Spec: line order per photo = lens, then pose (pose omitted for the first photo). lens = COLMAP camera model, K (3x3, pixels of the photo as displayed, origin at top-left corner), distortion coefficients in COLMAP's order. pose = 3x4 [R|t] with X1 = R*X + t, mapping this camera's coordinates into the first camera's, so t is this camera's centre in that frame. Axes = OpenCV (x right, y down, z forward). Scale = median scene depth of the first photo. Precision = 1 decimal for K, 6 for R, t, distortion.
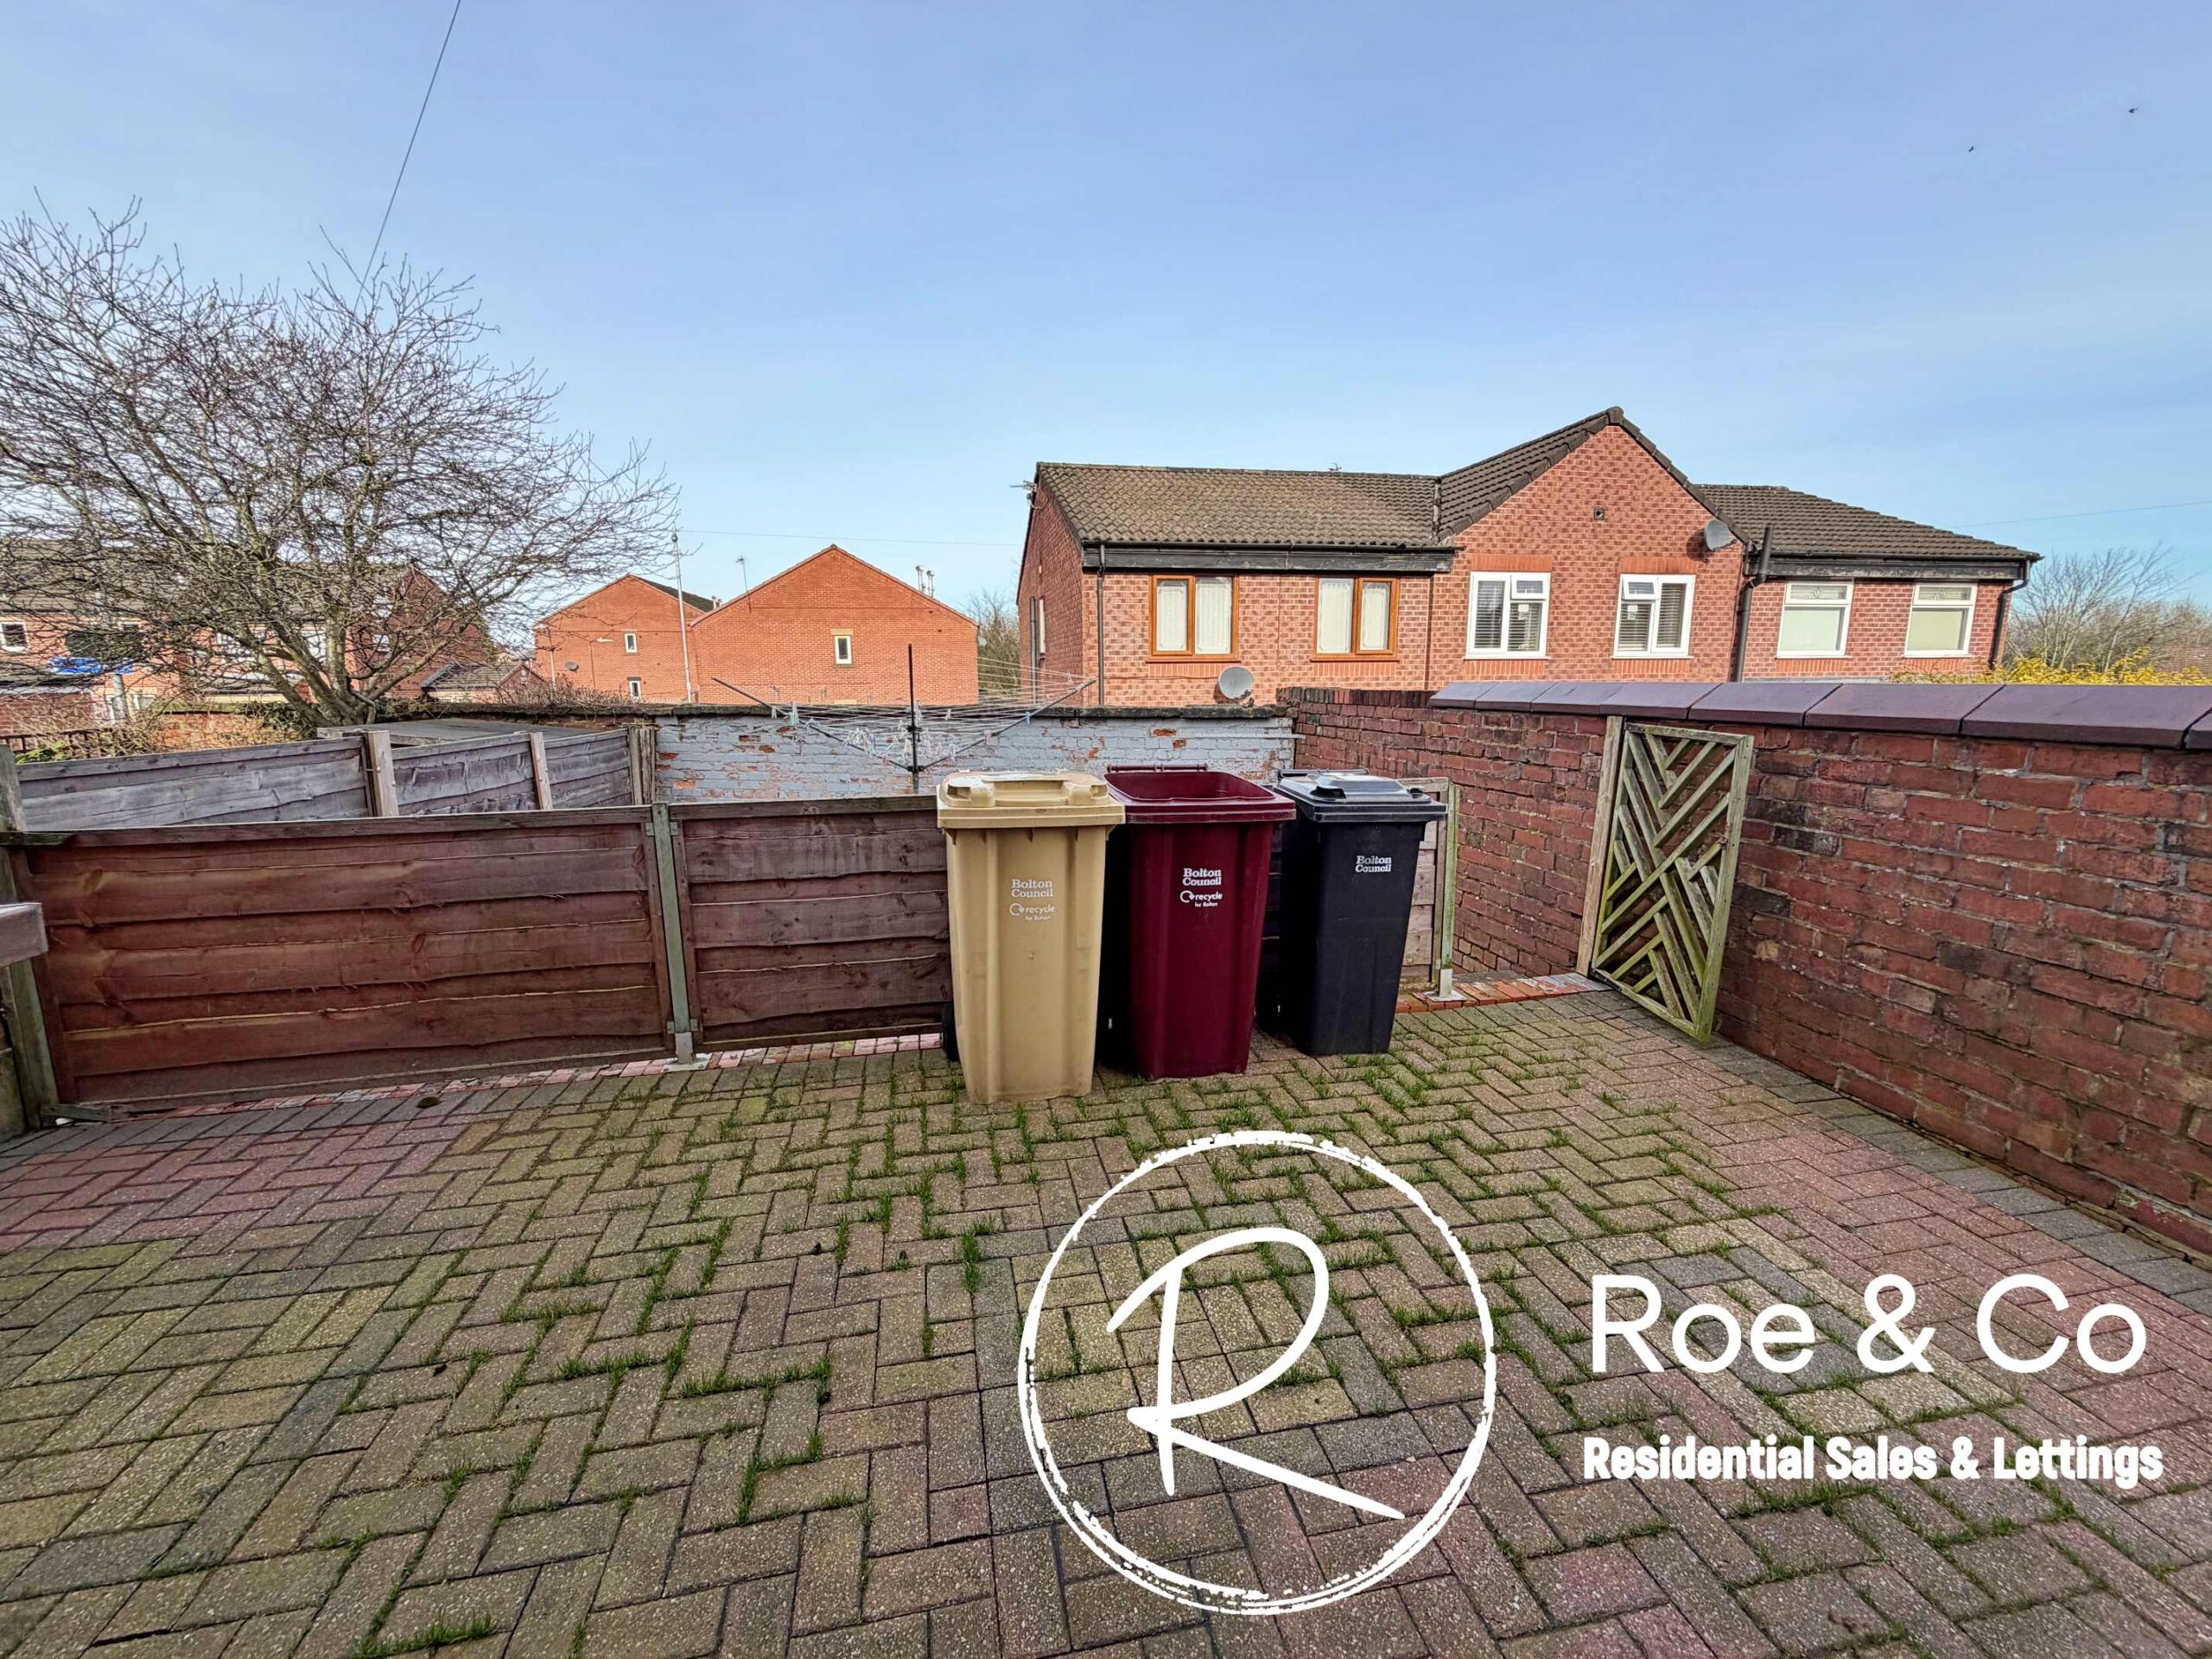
lens RADIAL K [[885.4, 0, 1102.9], [0, 885.4, 834.1], [0, 0, 1]] dist [0.002575, -0.000930]
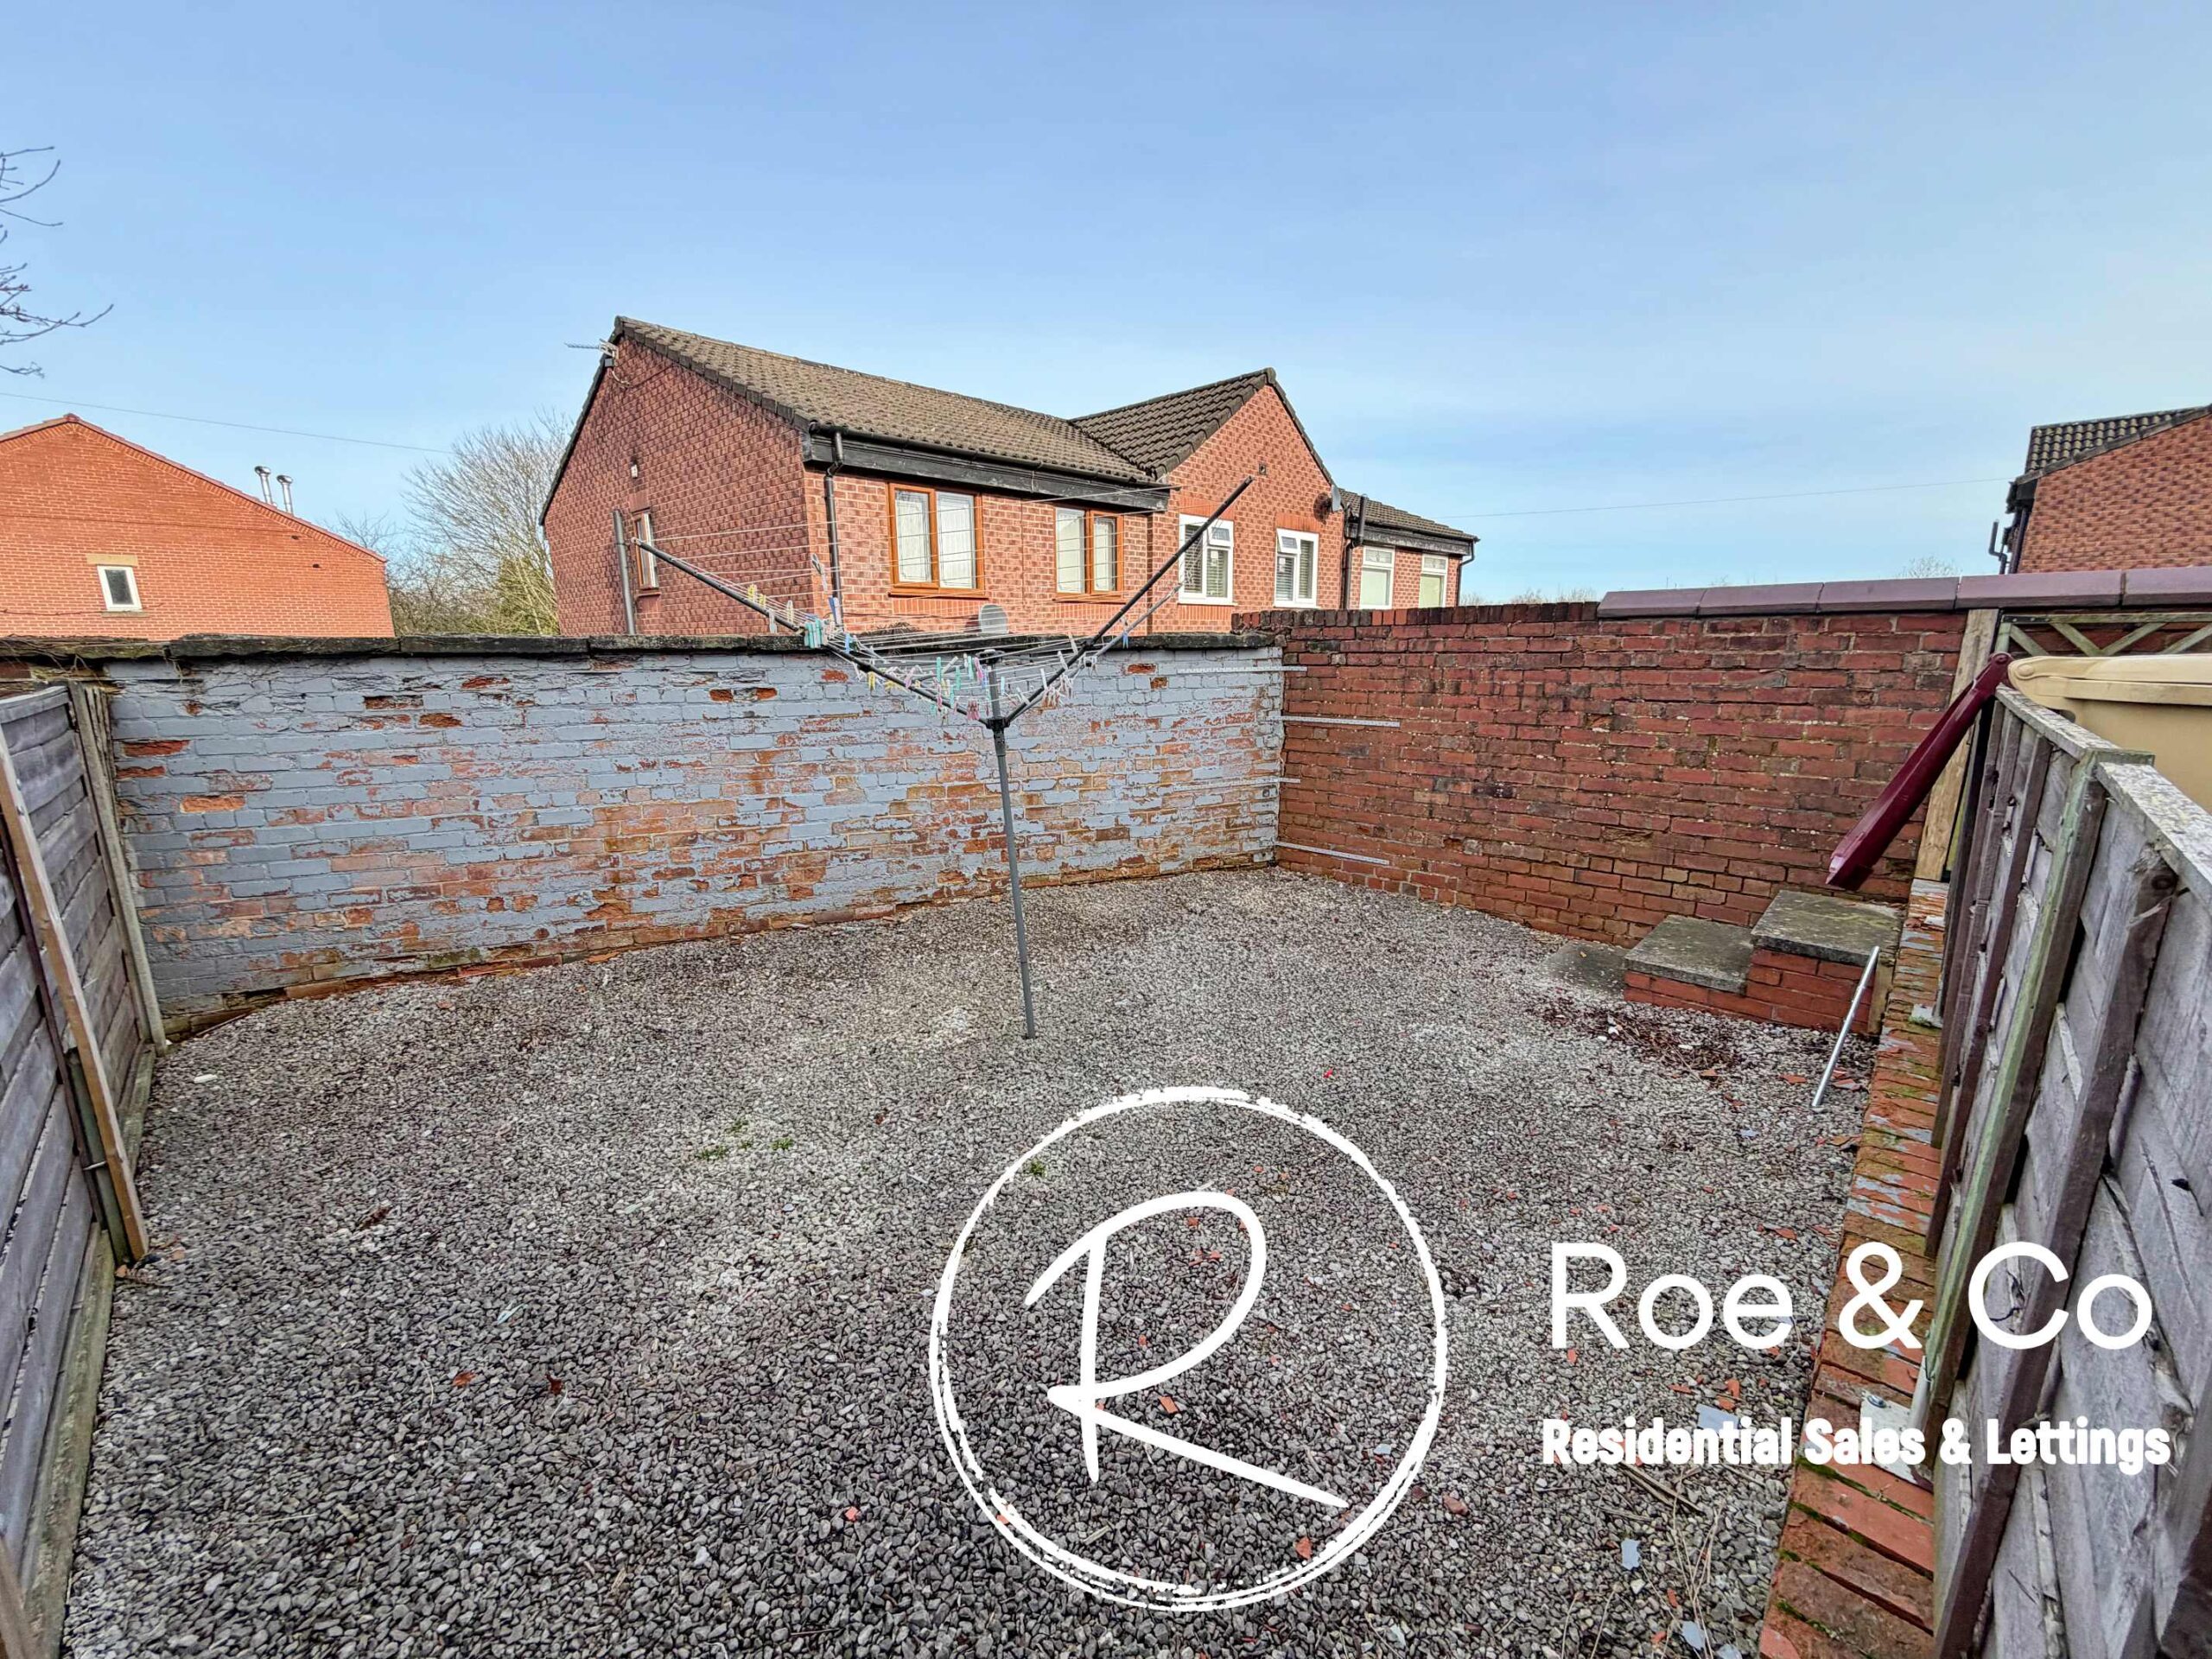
lens RADIAL K [[885.4, 0, 1112.4], [0, 885.4, 825.7], [0, 0, 1]] dist [0.002575, -0.000930]
pose [[0.818997, -0.117326, 0.561675, -0.247600], [0.102147, 0.993048, 0.058489, -0.016527], [-0.564633, 0.009471, 0.825288, 0.236275]]
